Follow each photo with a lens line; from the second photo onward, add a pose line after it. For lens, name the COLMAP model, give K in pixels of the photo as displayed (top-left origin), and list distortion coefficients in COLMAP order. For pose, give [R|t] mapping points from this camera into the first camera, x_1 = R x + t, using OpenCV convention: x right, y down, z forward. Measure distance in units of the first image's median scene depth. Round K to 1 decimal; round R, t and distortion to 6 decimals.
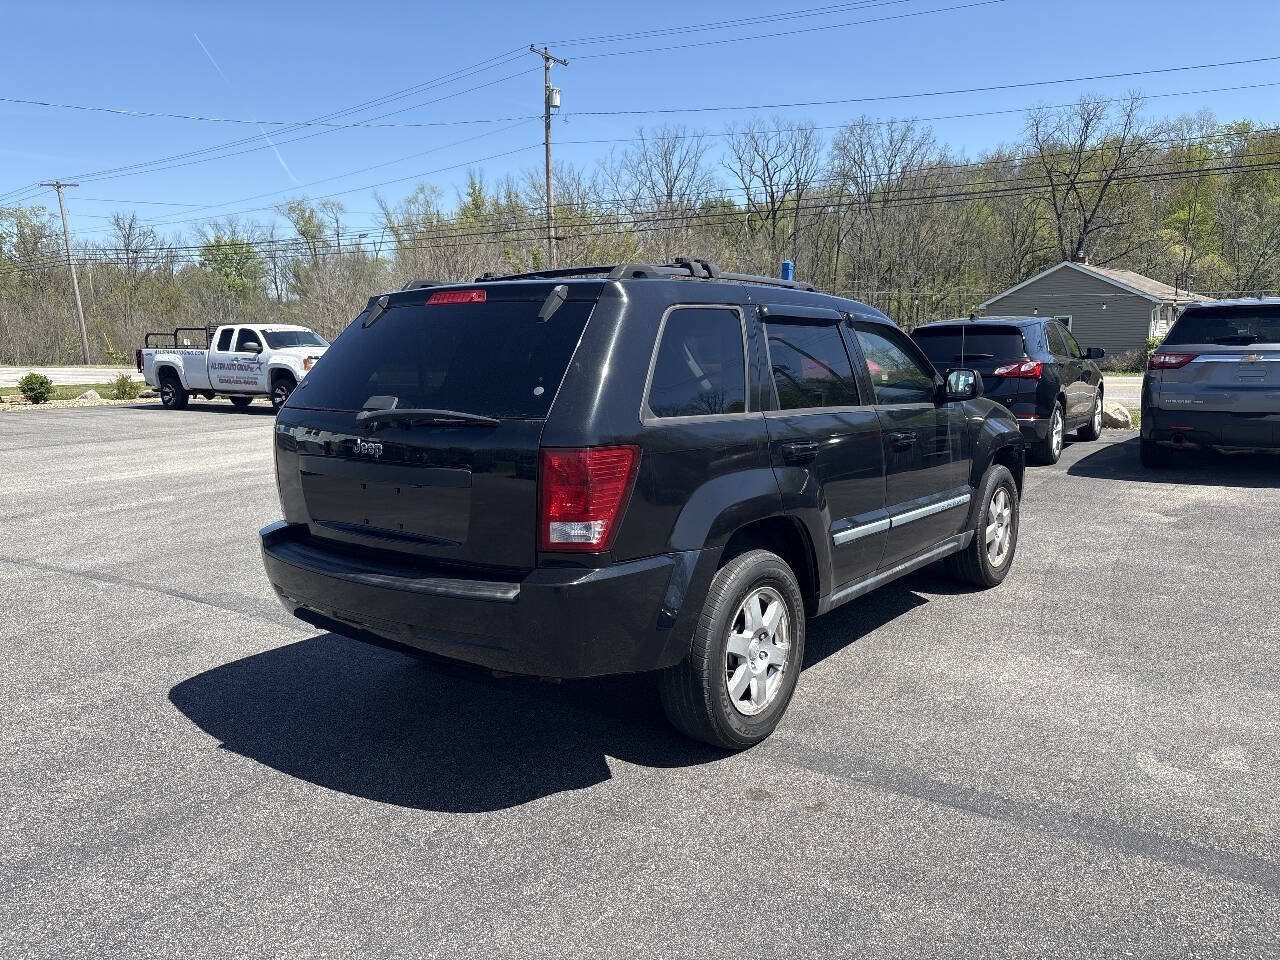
lens RADIAL K [[962.6, 0, 637.3], [0, 962.6, 488.4], [0, 0, 1]] dist [0.026536, -0.023747]
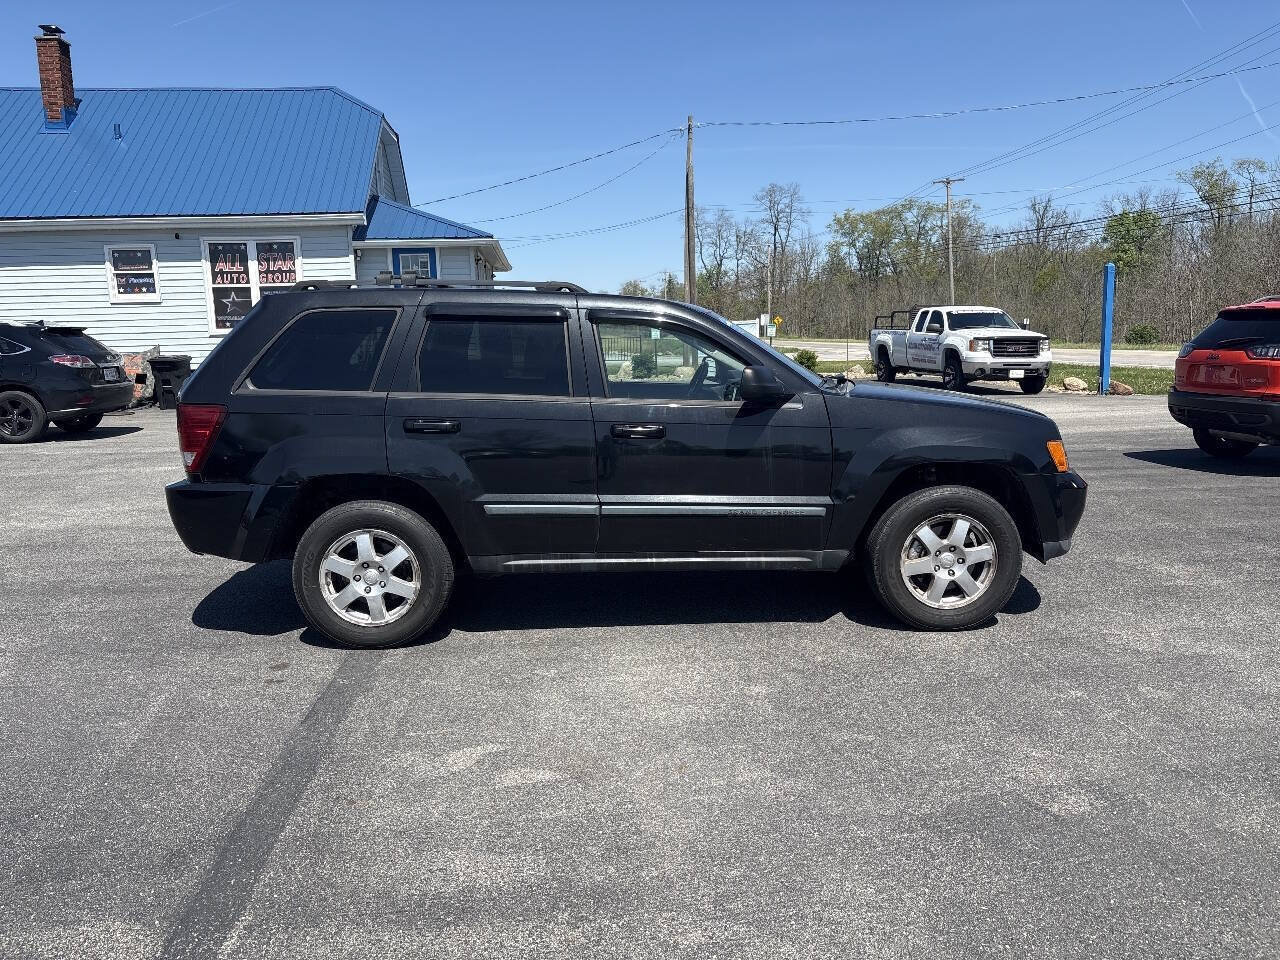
lens RADIAL K [[966.9, 0, 640.0], [0, 966.9, 480.0], [0, 0, 1]] dist [0.018724, -0.014479]
pose [[0.645655, 0.119916, -0.754155, 0.209916], [-0.109774, 0.991911, 0.063741, -0.013214], [0.755698, 0.041632, 0.653596, 0.068013]]
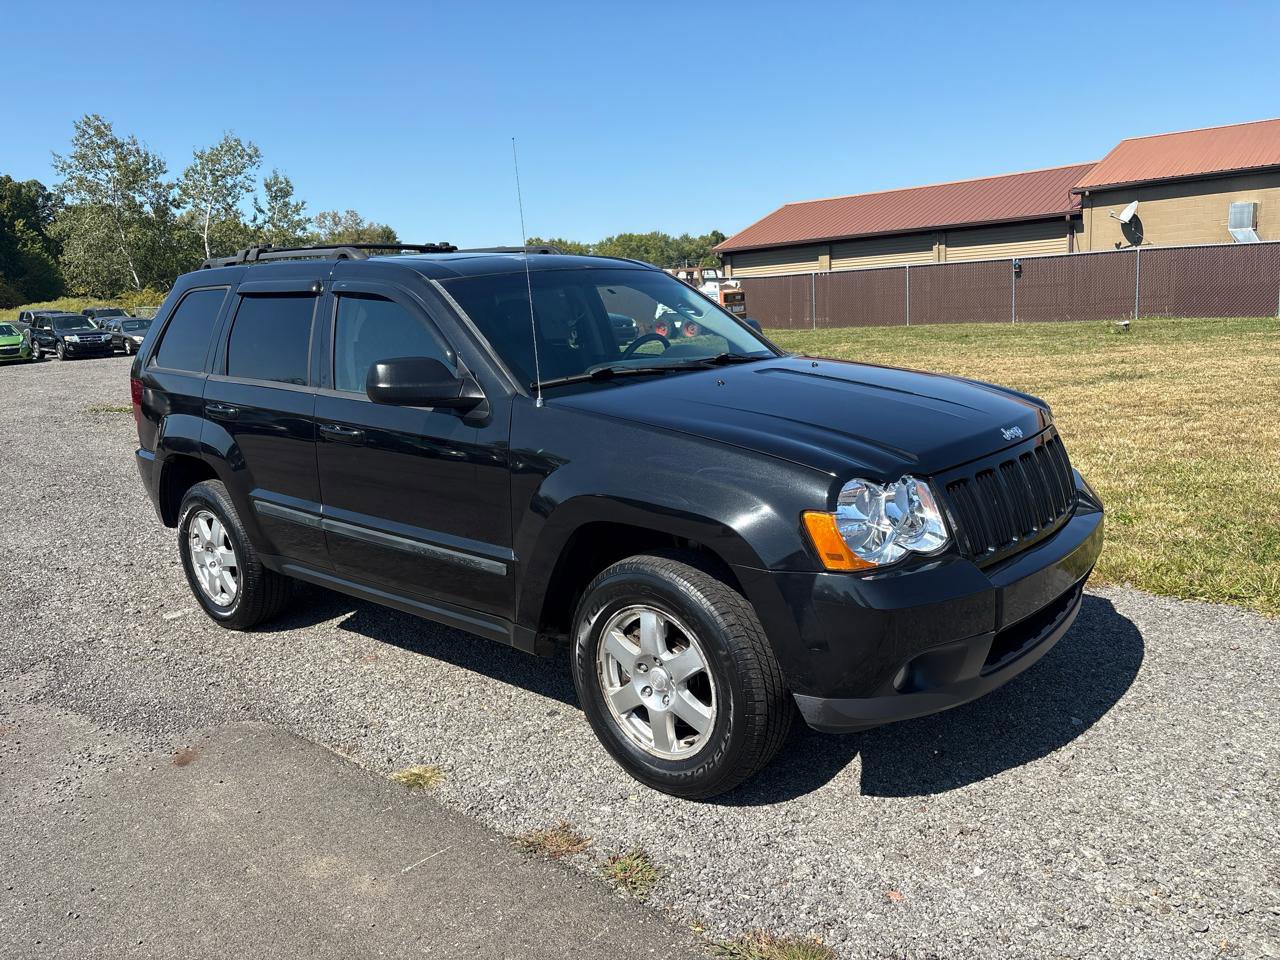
lens RADIAL K [[966.9, 0, 640.0], [0, 966.9, 480.0], [0, 0, 1]] dist [0.018724, -0.014479]
pose [[-0.054119, 0.217089, -0.974651, 0.215046], [-0.088834, 0.971164, 0.221245, -0.043754], [0.994575, 0.098555, -0.033274, 0.256872]]
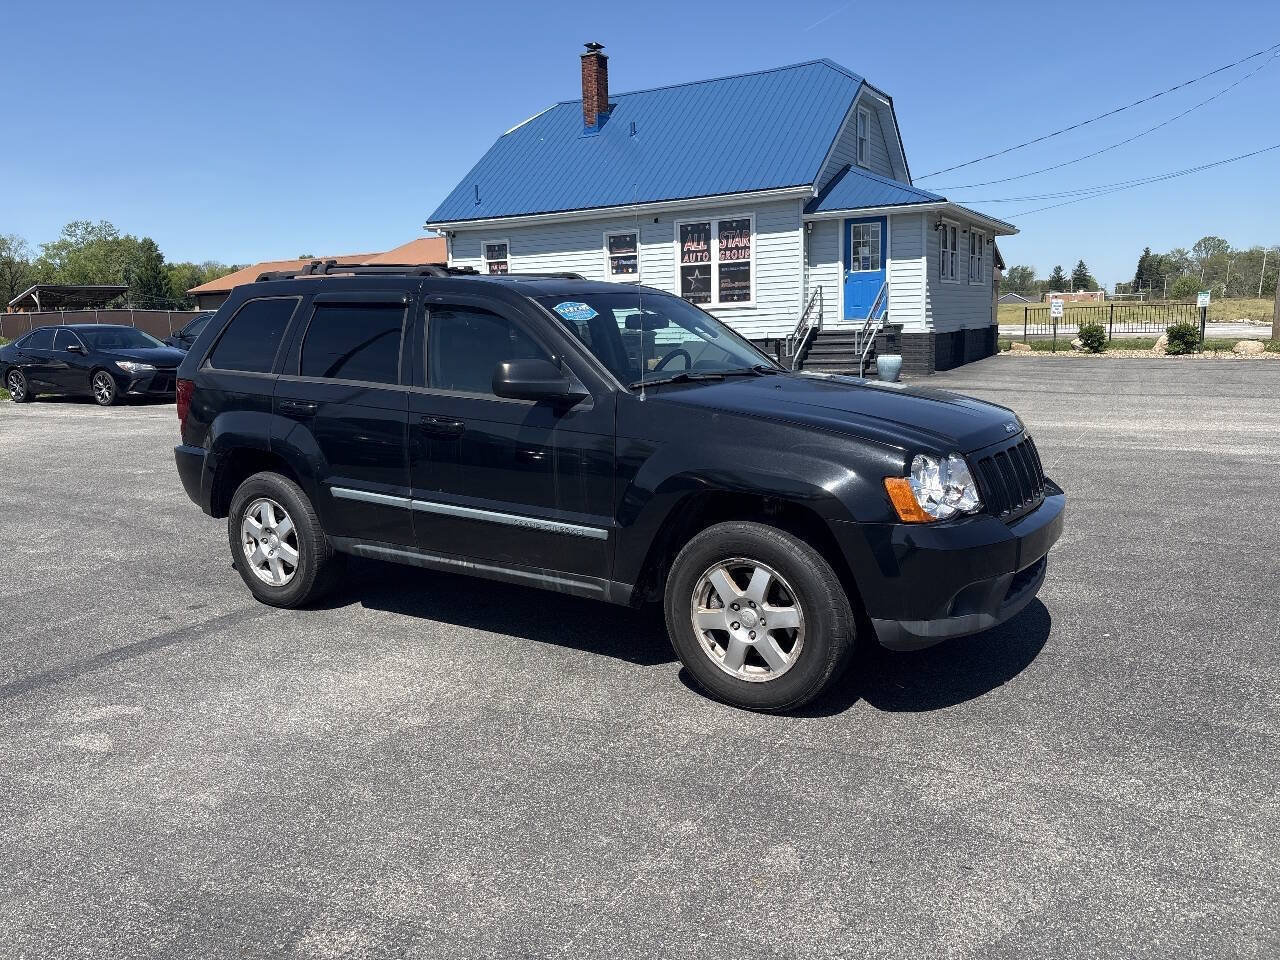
lens RADIAL K [[962.6, 0, 637.3], [0, 962.6, 488.4], [0, 0, 1]] dist [0.026536, -0.023747]
pose [[0.089373, 0.190170, -0.977675, 0.247897], [-0.129030, 0.975542, 0.177960, -0.037236], [0.987605, 0.110244, 0.111724, 0.218717]]
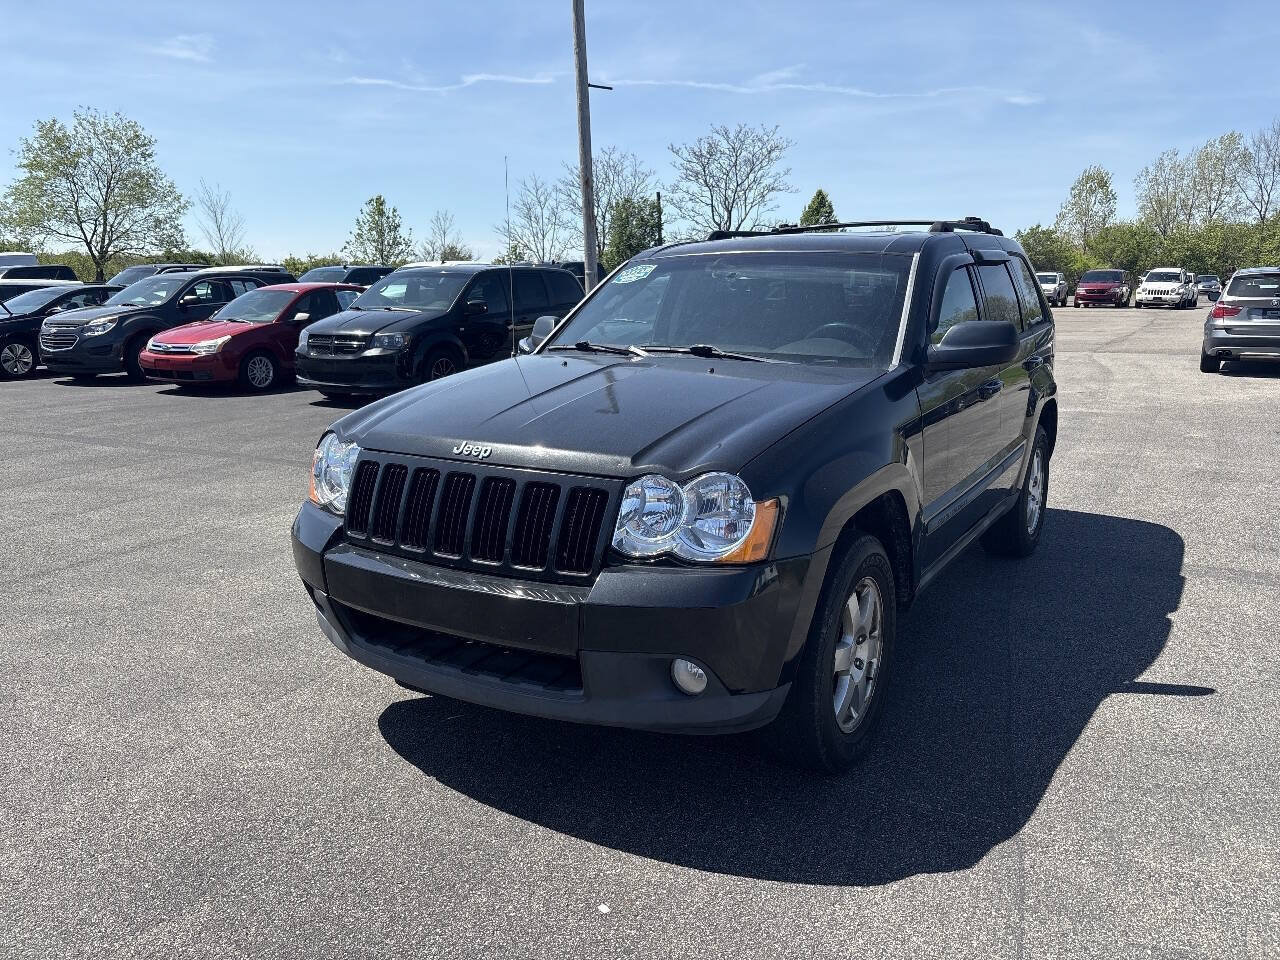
lens RADIAL K [[962.6, 0, 637.3], [0, 962.6, 488.4], [0, 0, 1]] dist [0.026536, -0.023747]
pose [[-0.993917, 0.042383, -0.101649, 0.076343], [0.004402, 0.937534, 0.347865, -0.062366], [0.110043, 0.345301, -0.932018, 0.416426]]
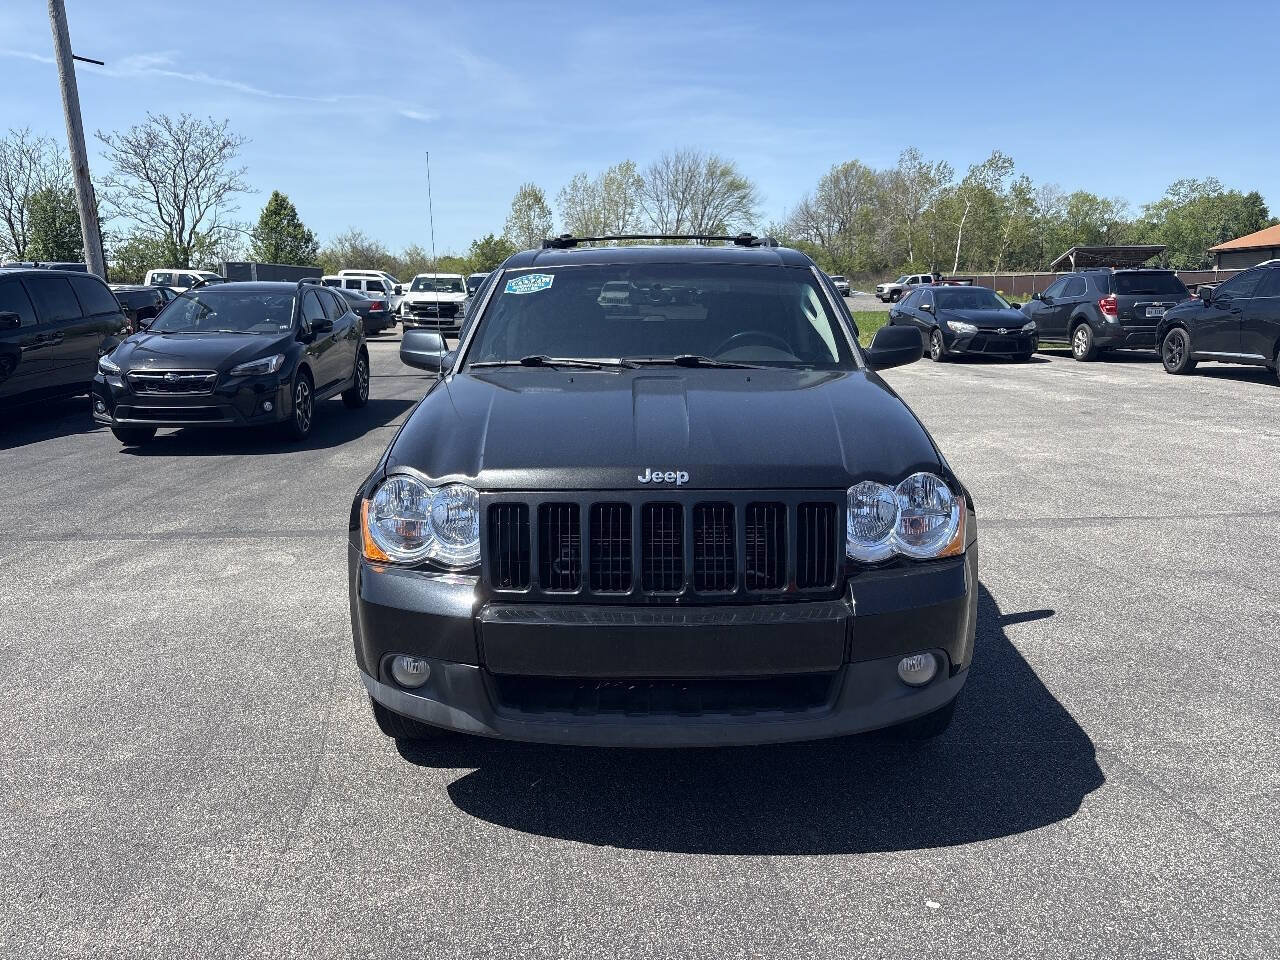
lens RADIAL K [[962.6, 0, 637.3], [0, 962.6, 488.4], [0, 0, 1]] dist [0.026536, -0.023747]
pose [[-0.796003, 0.143539, -0.588027, 0.151119], [-0.069425, 0.943414, 0.324270, -0.059635], [0.601298, 0.298943, -0.740995, 0.381524]]
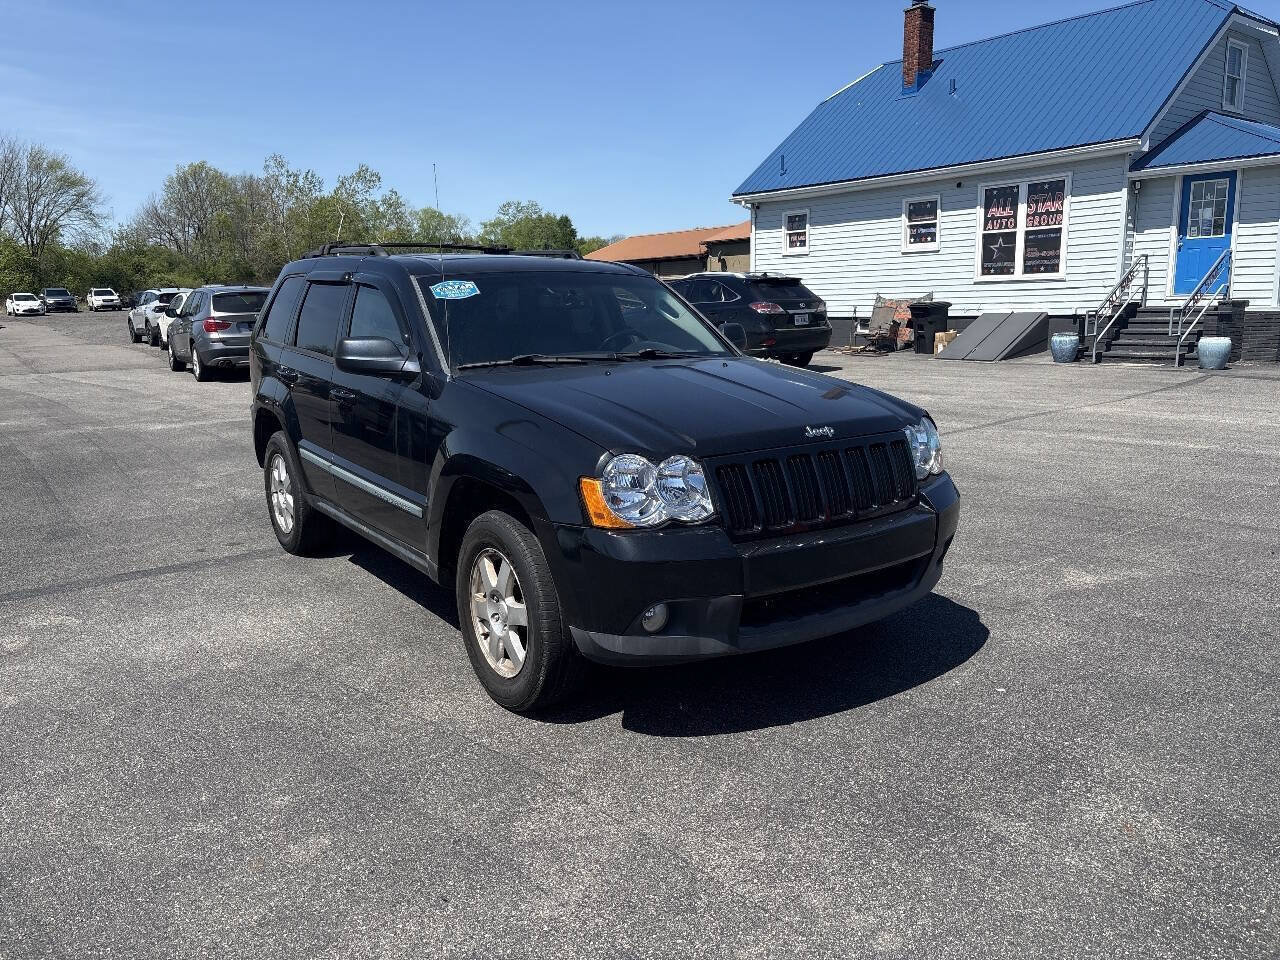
lens RADIAL K [[966.9, 0, 640.0], [0, 966.9, 480.0], [0, 0, 1]] dist [0.018724, -0.014479]
pose [[-0.290504, 0.202084, -0.935291, 0.231955], [-0.123037, 0.961442, 0.245949, -0.051523], [0.948931, 0.186525, -0.254439, 0.314706]]
